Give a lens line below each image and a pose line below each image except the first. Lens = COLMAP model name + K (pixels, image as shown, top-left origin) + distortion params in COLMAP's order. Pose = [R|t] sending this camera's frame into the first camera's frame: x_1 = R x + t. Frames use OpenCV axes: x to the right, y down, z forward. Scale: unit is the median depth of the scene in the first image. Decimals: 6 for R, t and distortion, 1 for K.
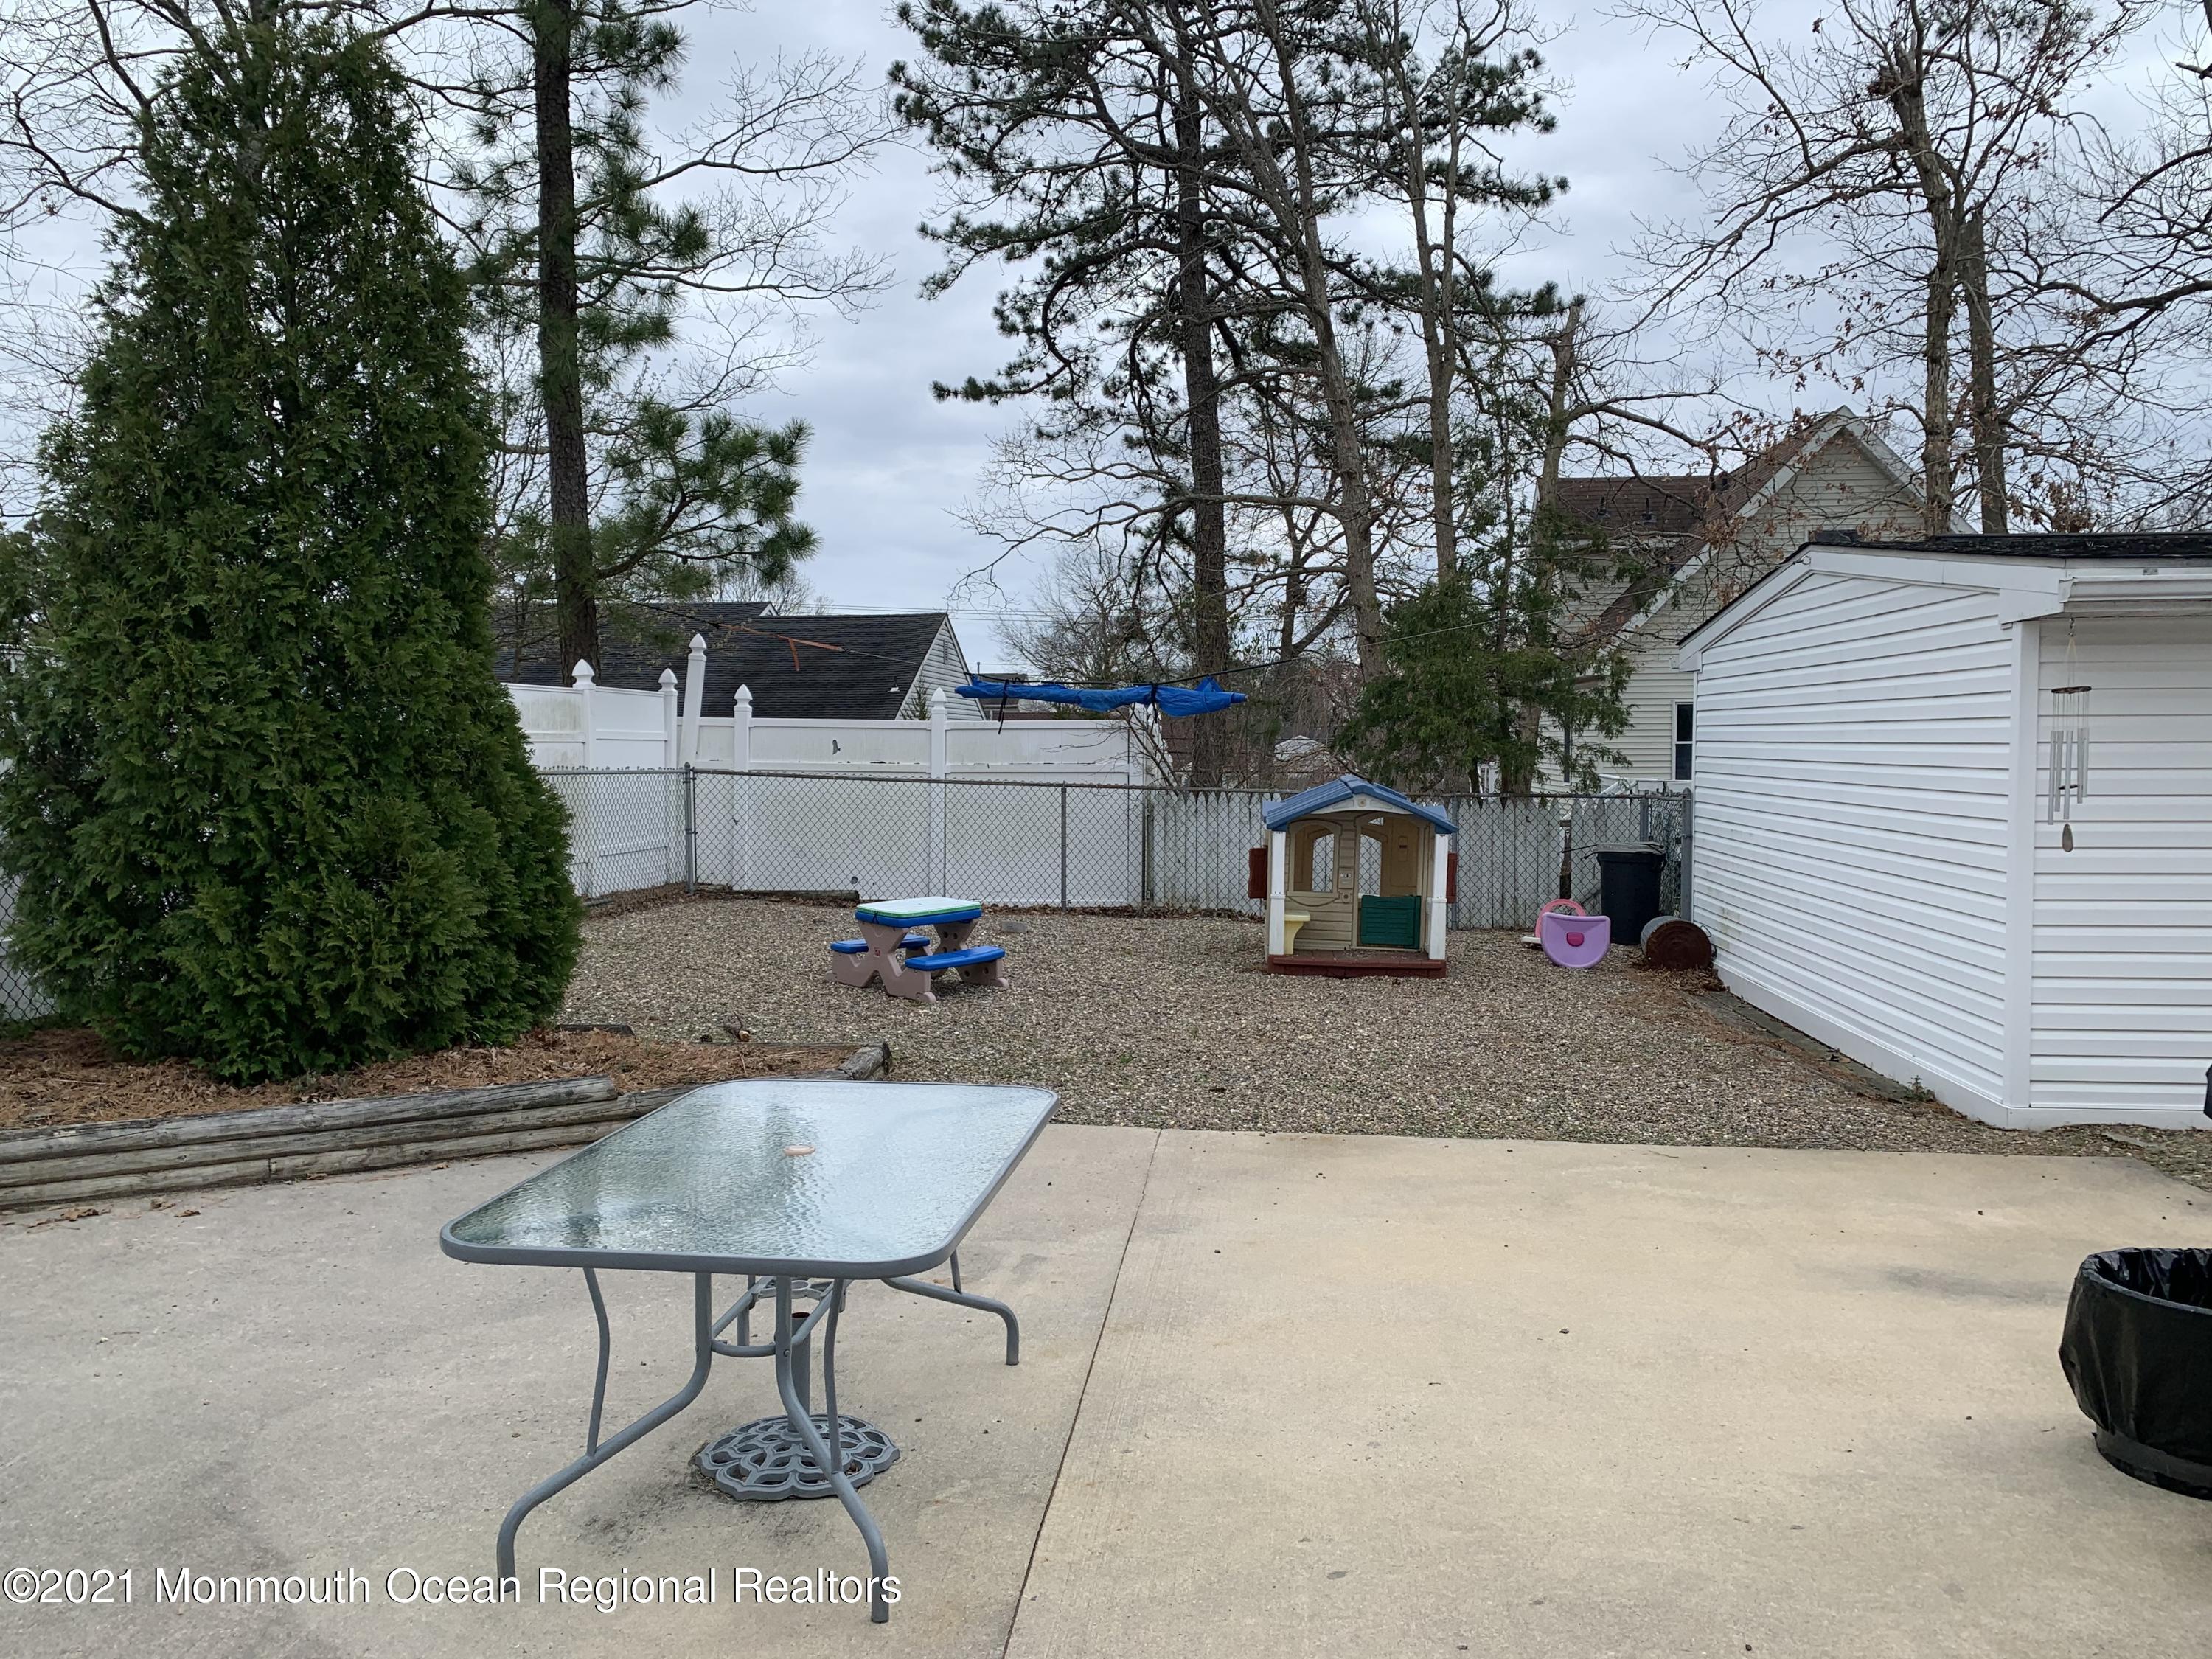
lens RADIAL K [[1698.2, 0, 1104.5], [0, 1698.2, 829.0], [0, 0, 1]] dist [0.025992, -0.035827]
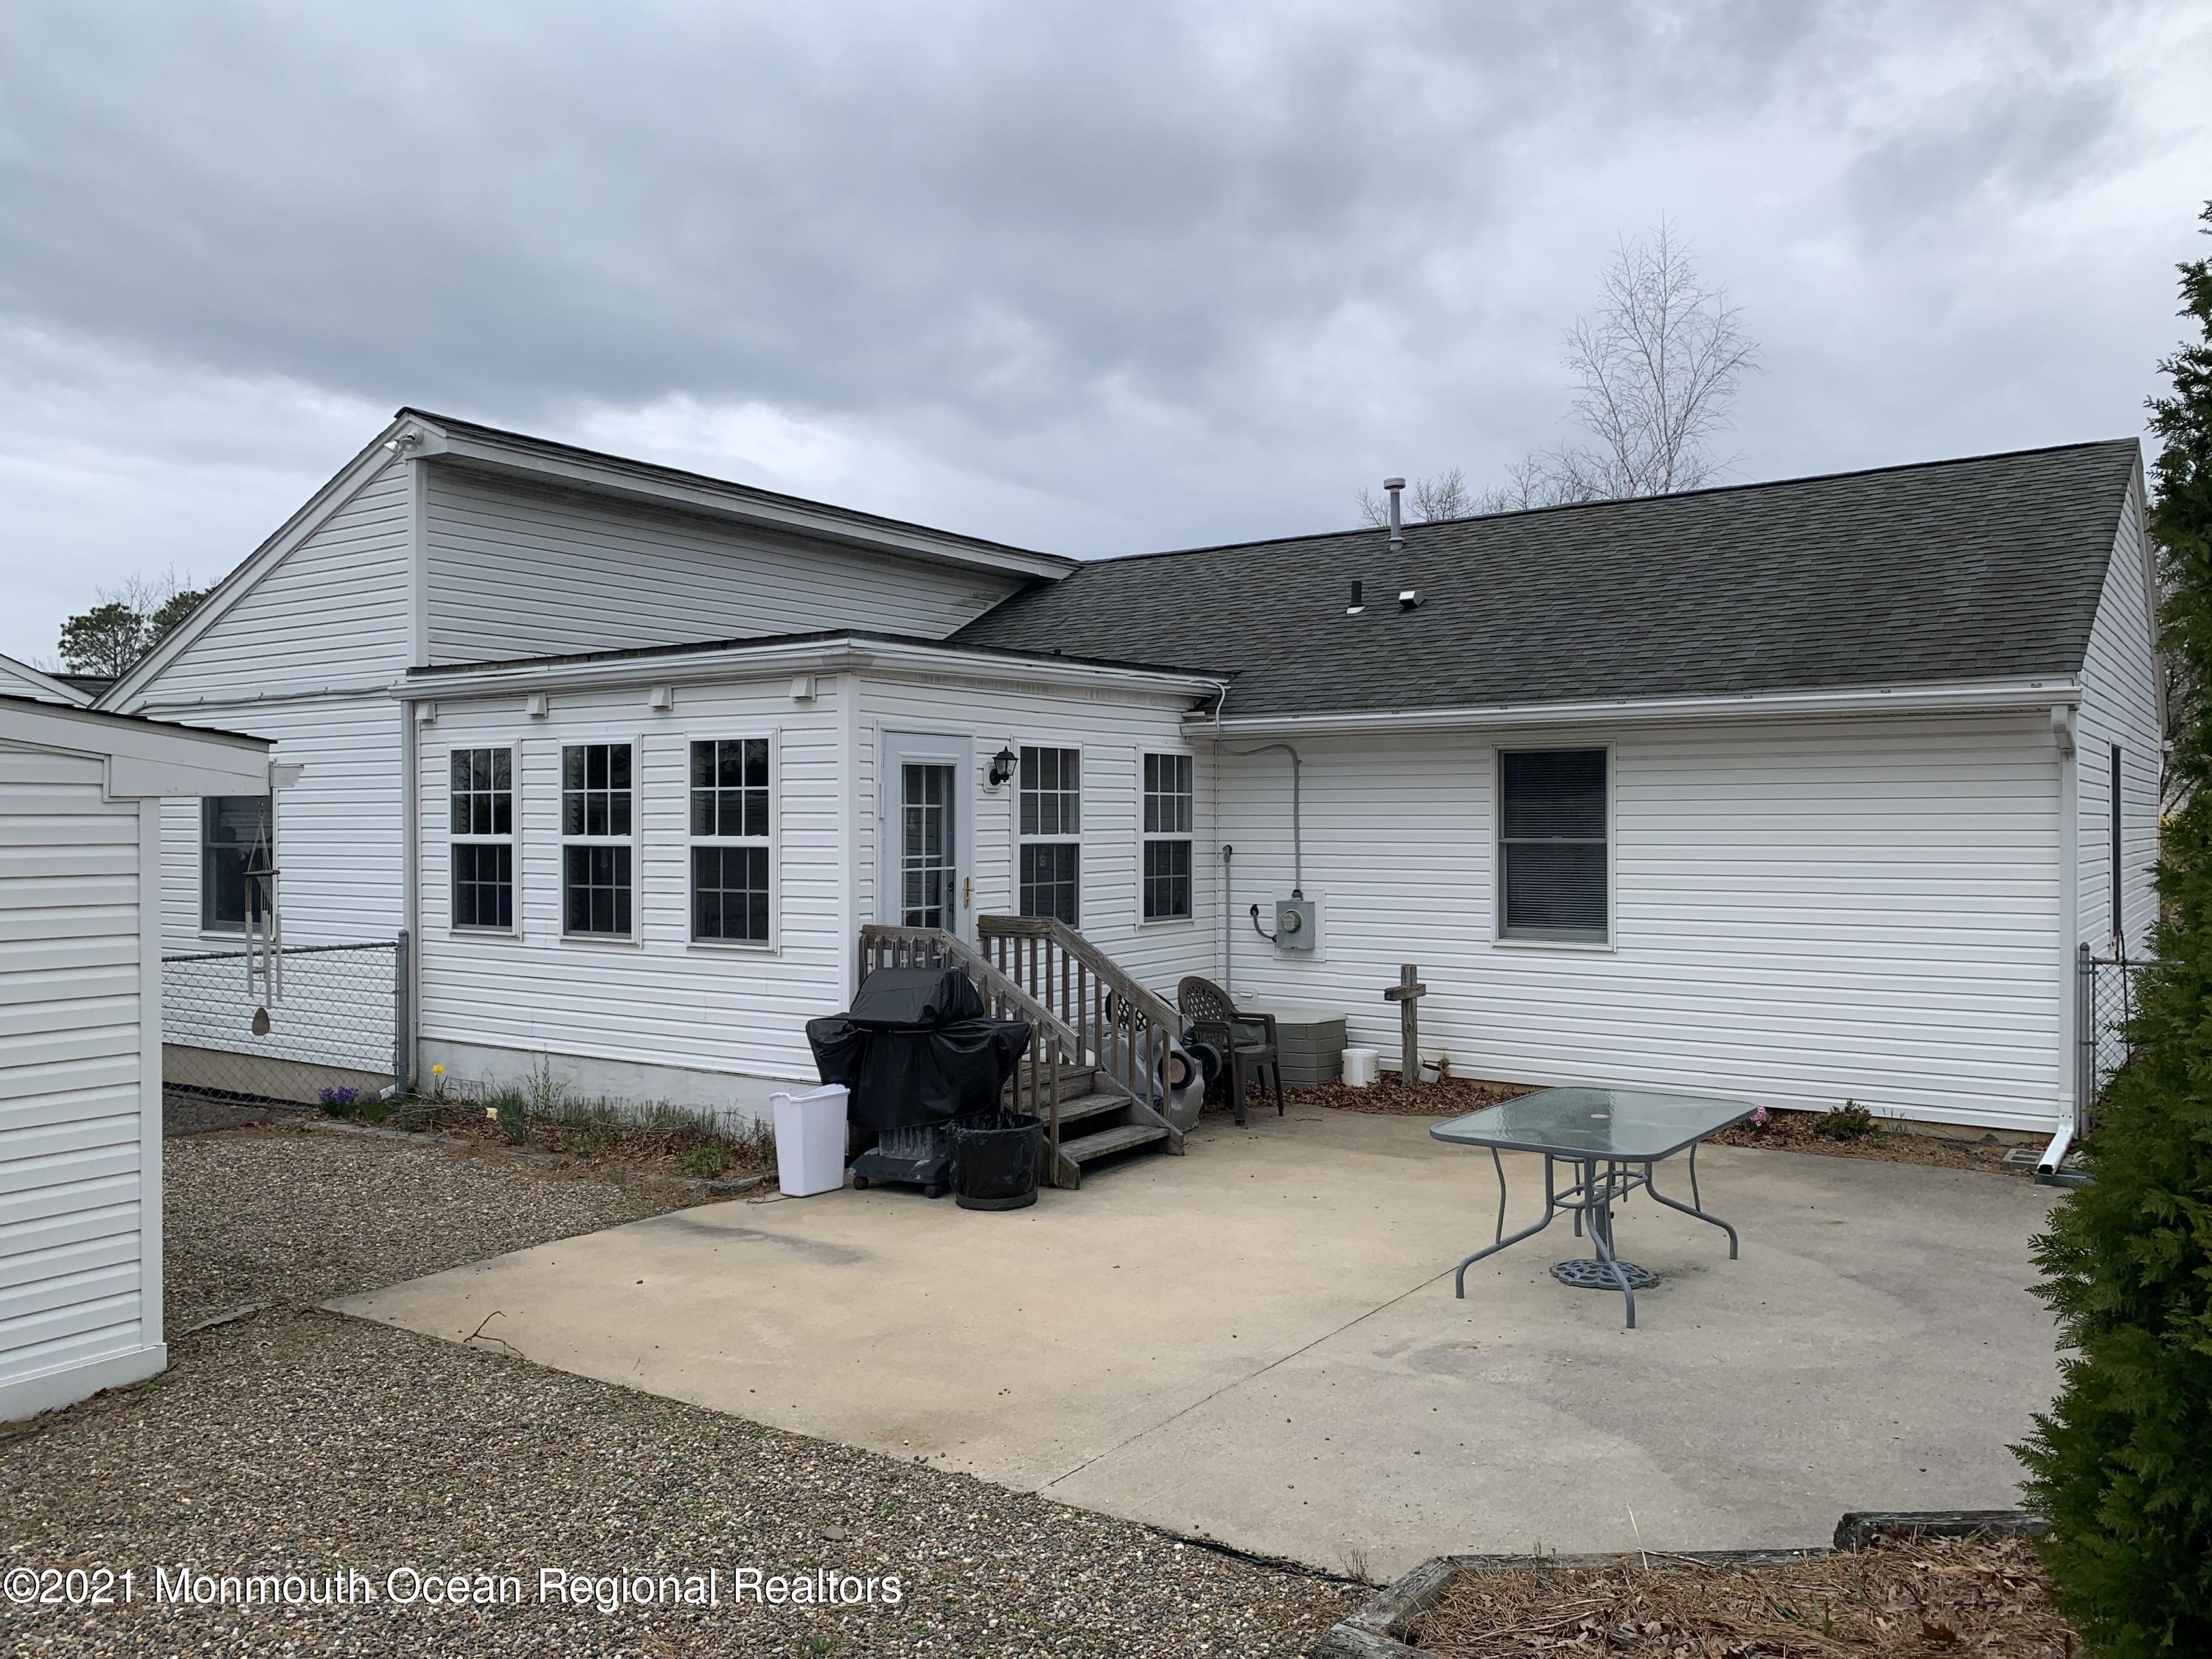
lens RADIAL K [[1698.2, 0, 1105.8], [0, 1698.2, 826.6], [0, 0, 1]] dist [0.025992, -0.035827]
pose [[-0.874339, 0.006256, 0.485275, -0.503123], [0.032334, 0.998446, 0.045386, -0.197811], [-0.484237, 0.055374, -0.873183, 2.344853]]
